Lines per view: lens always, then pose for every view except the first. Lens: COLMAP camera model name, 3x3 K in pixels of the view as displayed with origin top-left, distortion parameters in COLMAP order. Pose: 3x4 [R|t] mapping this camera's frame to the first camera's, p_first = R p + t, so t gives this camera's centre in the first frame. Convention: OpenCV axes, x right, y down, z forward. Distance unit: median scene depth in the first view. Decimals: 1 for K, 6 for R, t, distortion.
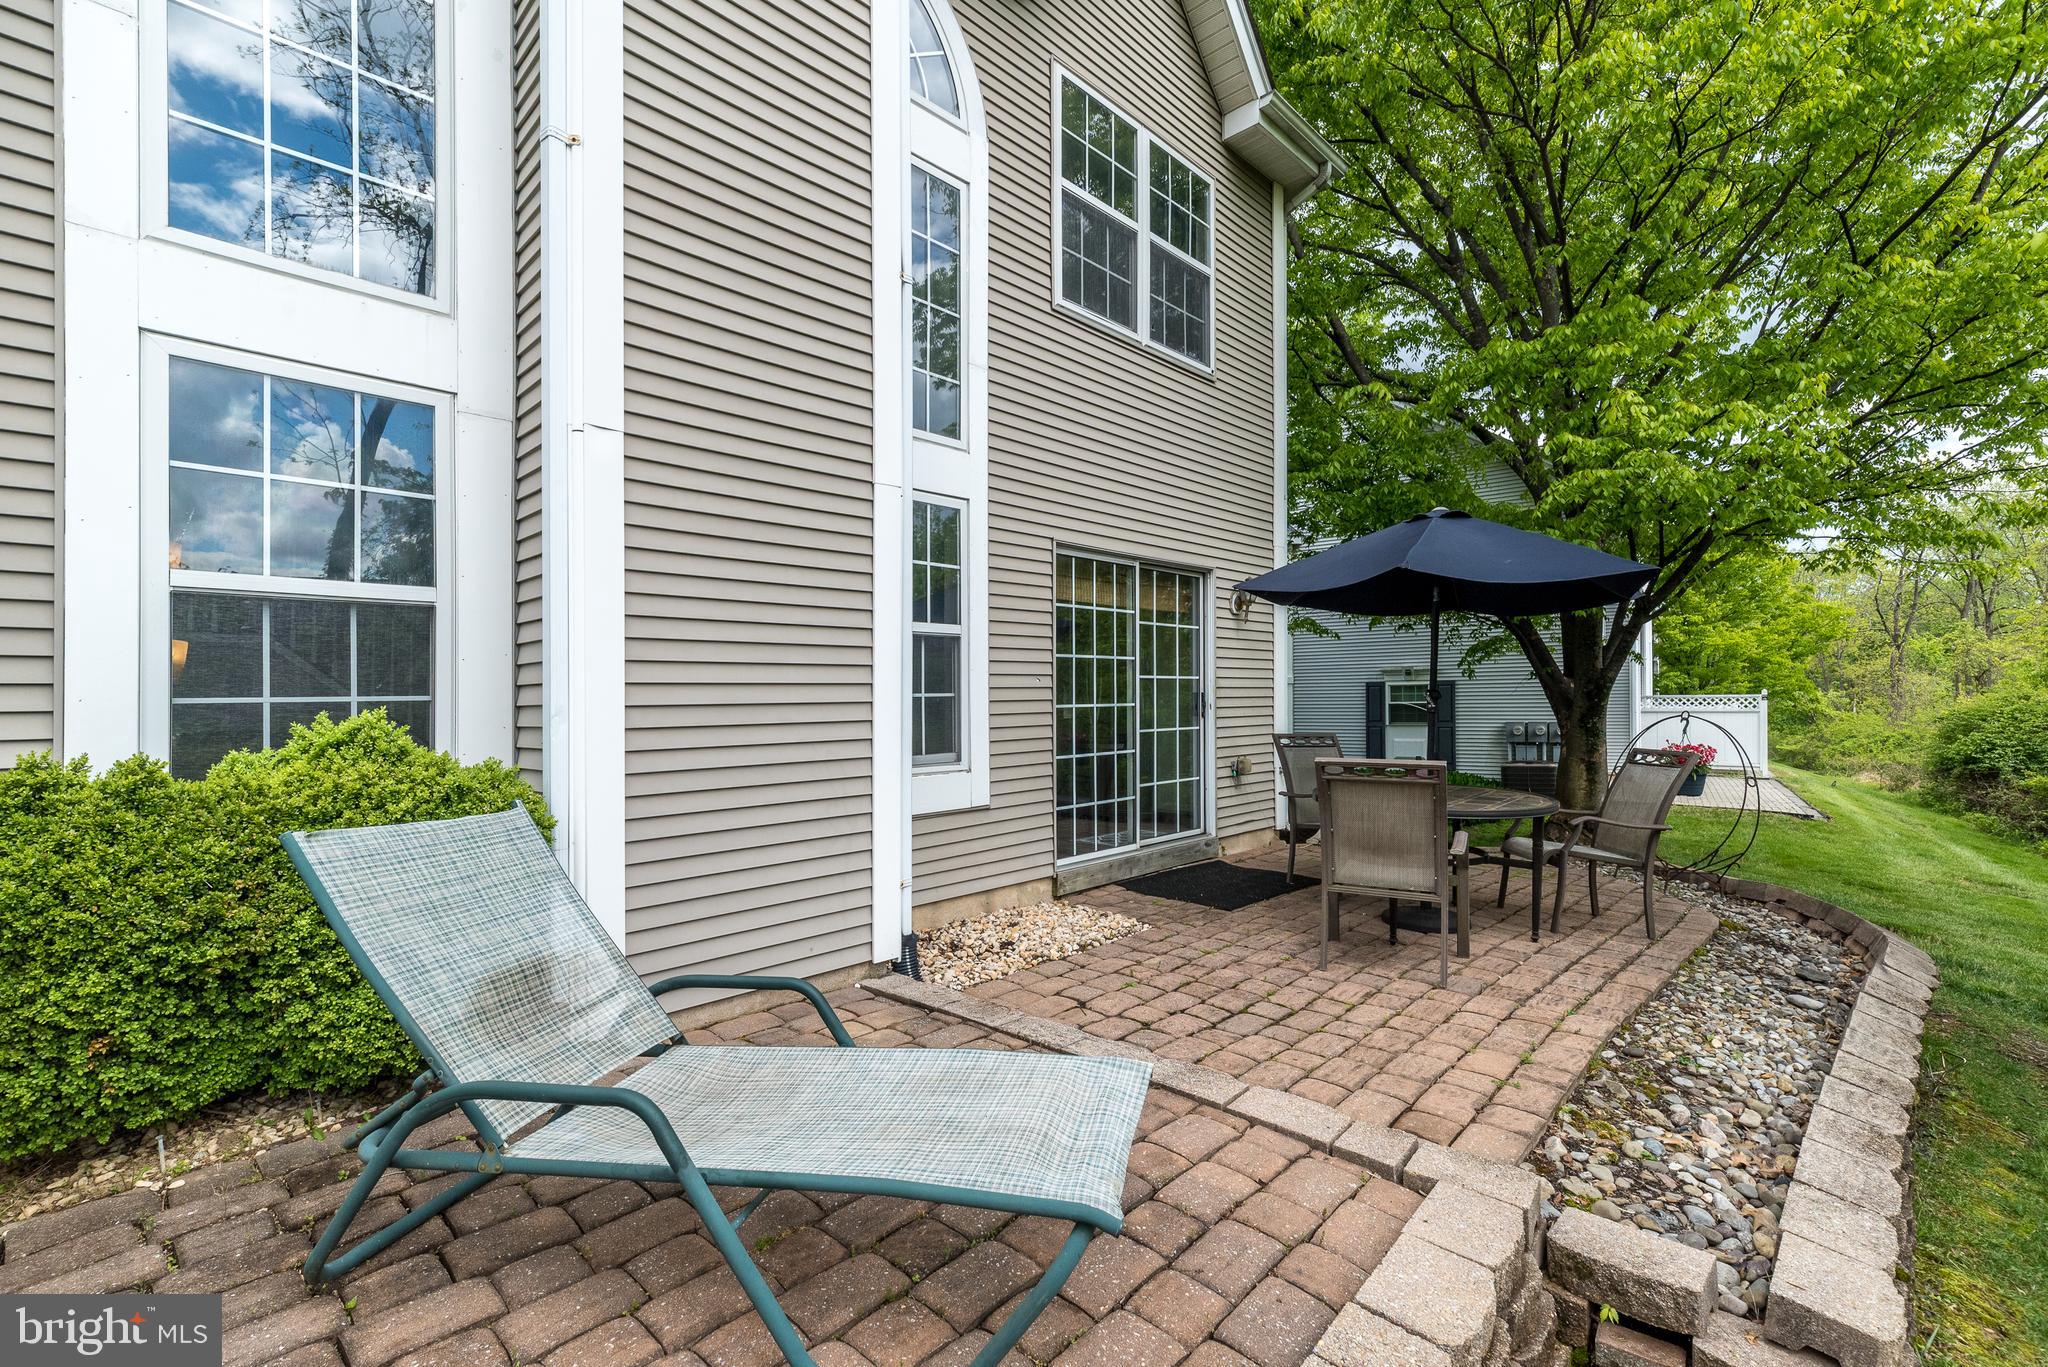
lens RADIAL K [[875.7, 0, 1024.6], [0, 875.7, 716.3], [0, 0, 1]] dist [0.000018, -0.000004]
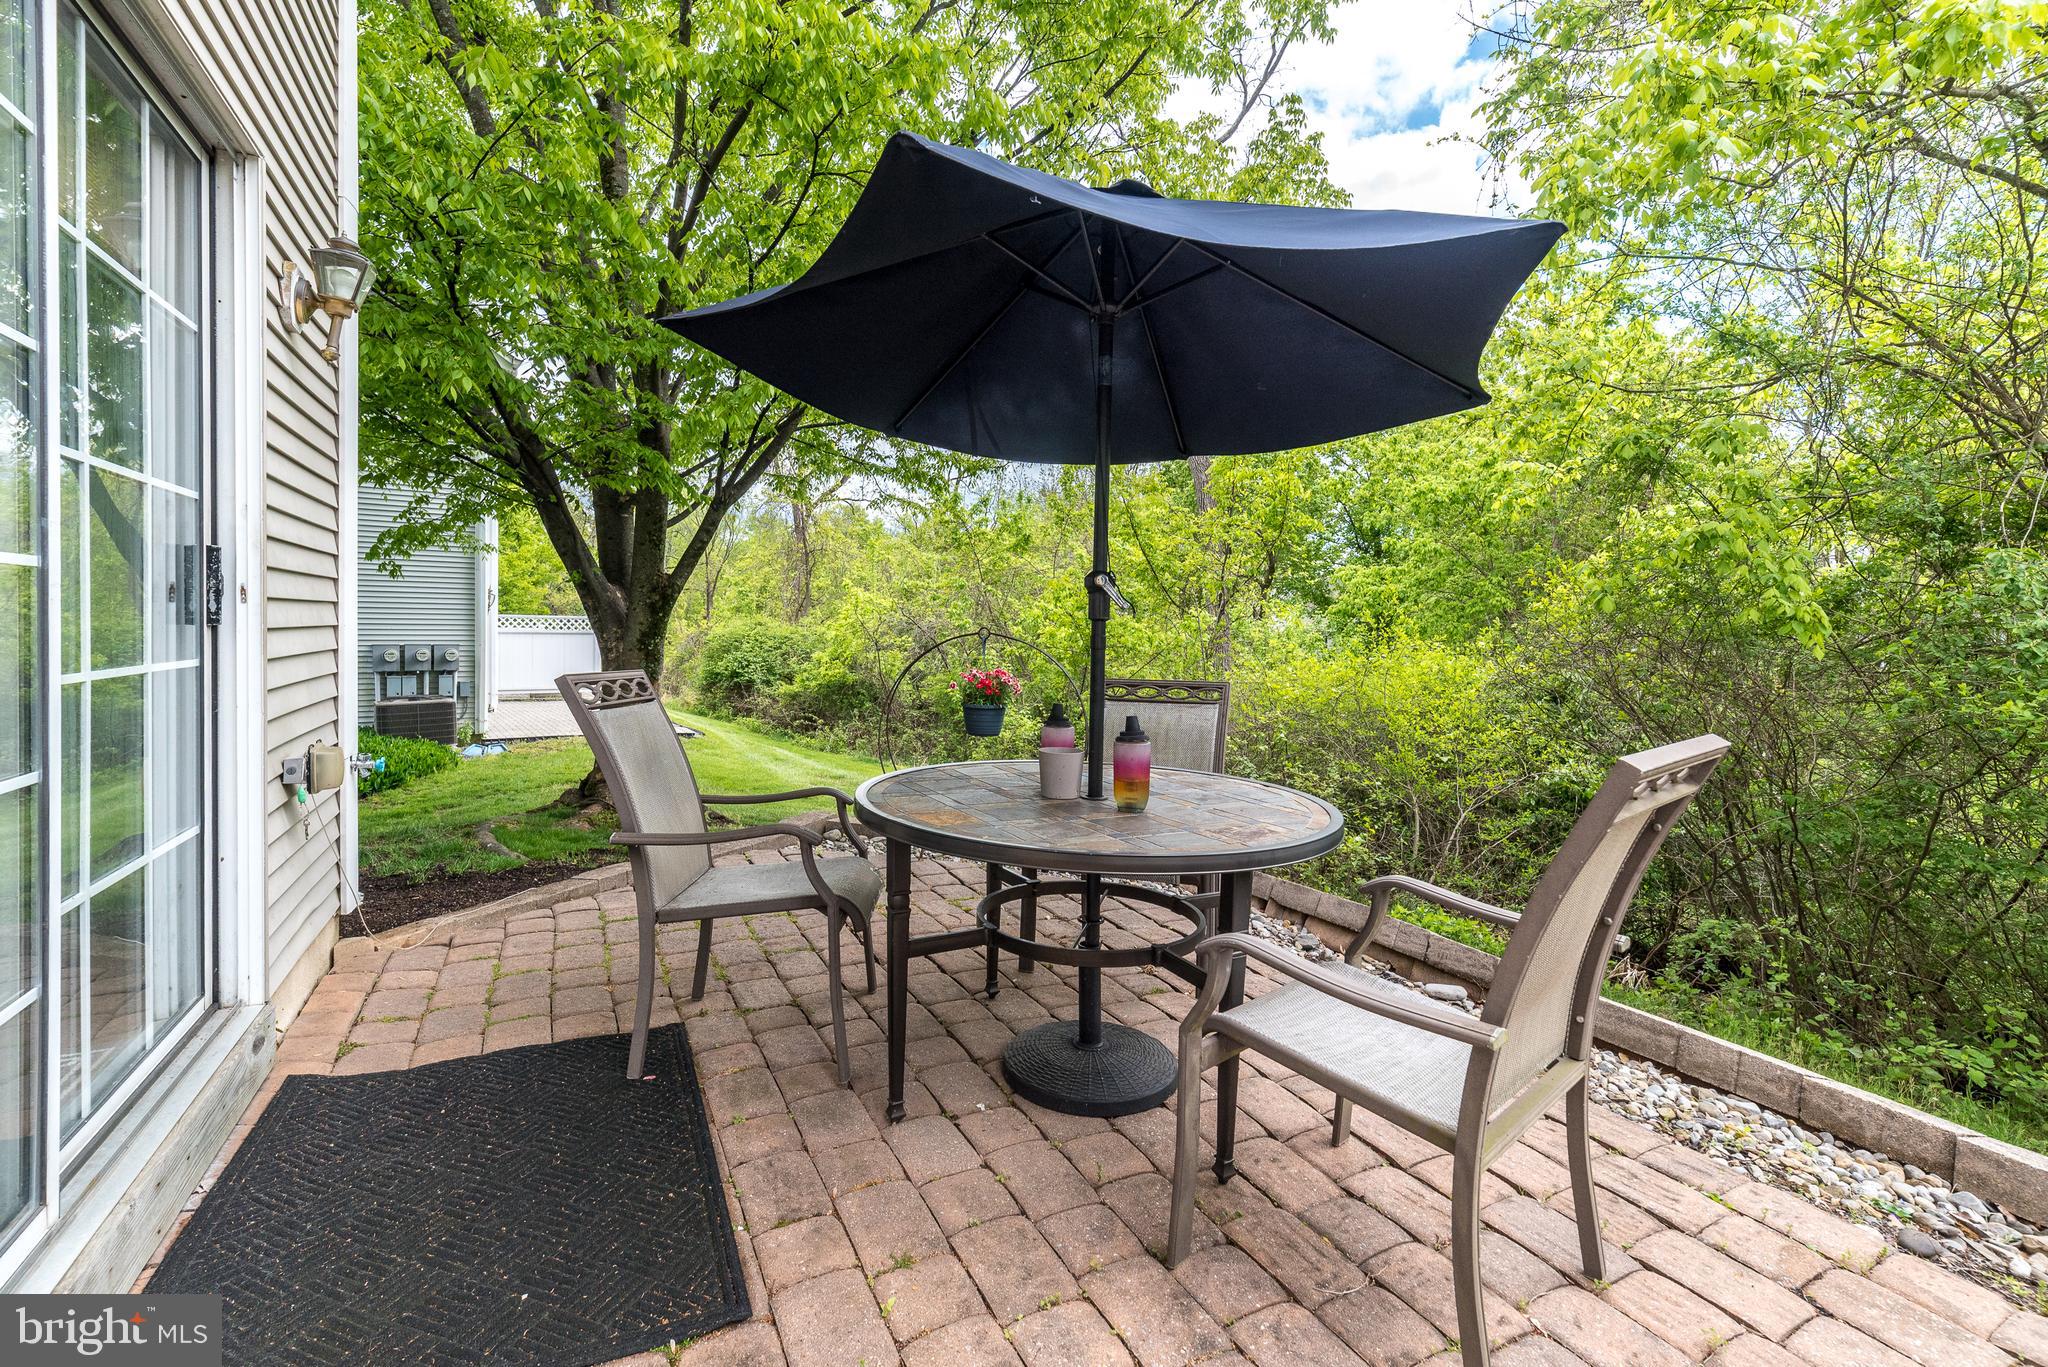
lens RADIAL K [[918.1, 0, 1024.8], [0, 918.1, 642.1], [0, 0, 1]] dist [0.002055, 0.000189]
pose [[0.315222, -0.001461, 0.949017, -0.004117], [-0.002068, 0.999995, 0.002226, 0.001887], [-0.949016, -0.002665, 0.315218, 0.247363]]
